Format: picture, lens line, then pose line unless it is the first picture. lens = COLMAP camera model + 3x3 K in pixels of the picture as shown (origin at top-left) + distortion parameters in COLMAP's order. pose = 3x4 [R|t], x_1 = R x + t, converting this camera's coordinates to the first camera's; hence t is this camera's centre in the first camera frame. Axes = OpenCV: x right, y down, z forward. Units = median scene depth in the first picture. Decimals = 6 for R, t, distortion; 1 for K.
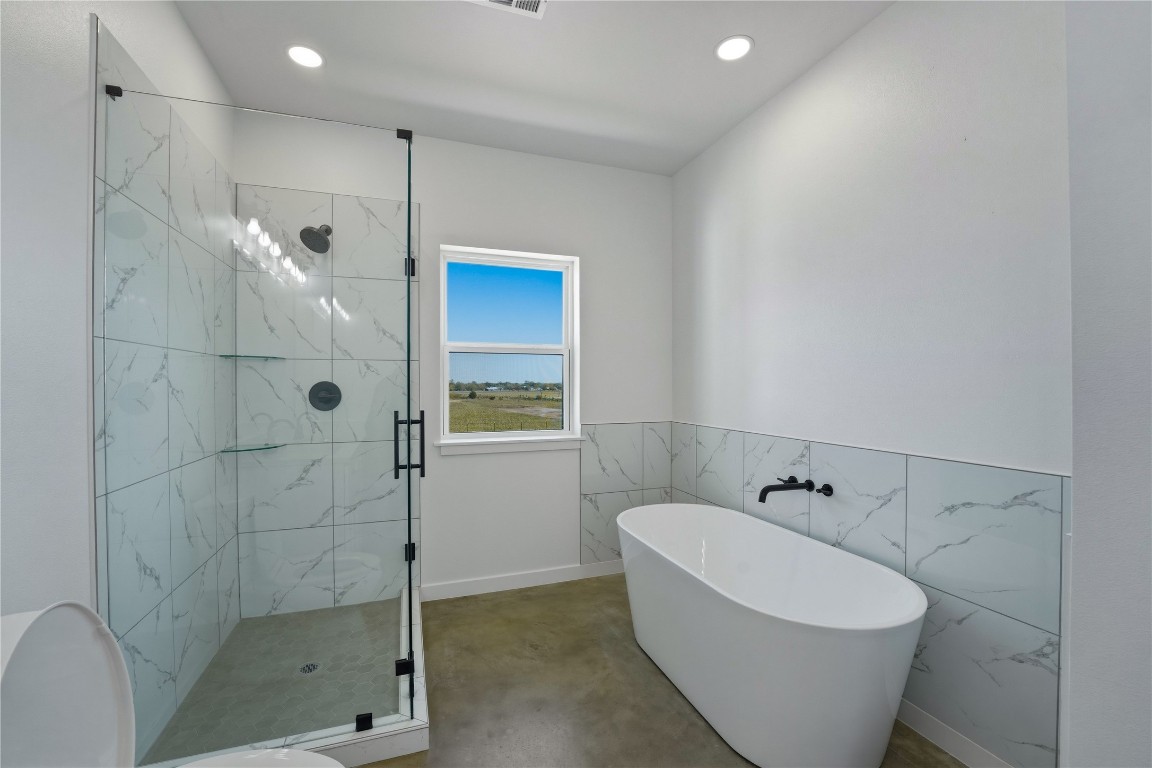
lens RADIAL K [[475.0, 0, 576.0], [0, 475.0, 384.0], [0, 0, 1]] dist [-0.047221, 0.011153]
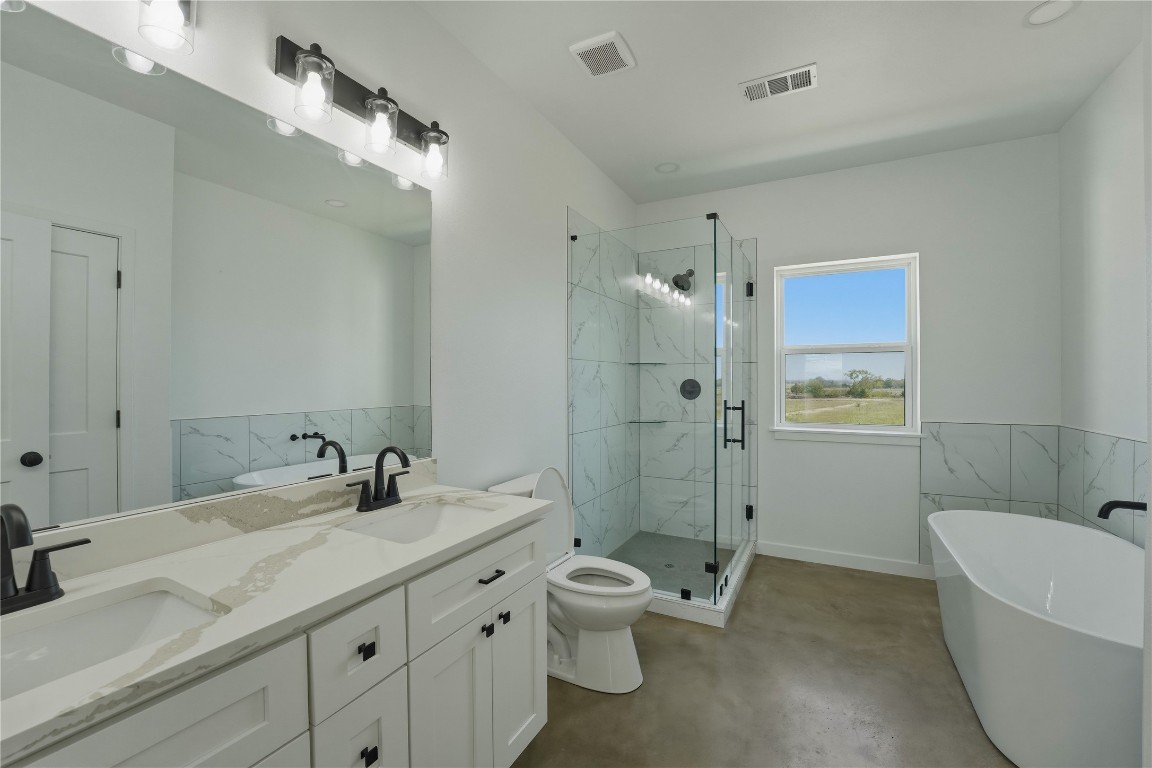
lens RADIAL K [[475.0, 0, 576.0], [0, 475.0, 384.0], [0, 0, 1]] dist [-0.047221, 0.011153]
pose [[0.668655, 0.004402, -0.743559, 0.315495], [0.000471, 0.999980, 0.006344, -0.000056], [0.743572, -0.004592, 0.668640, -0.231433]]
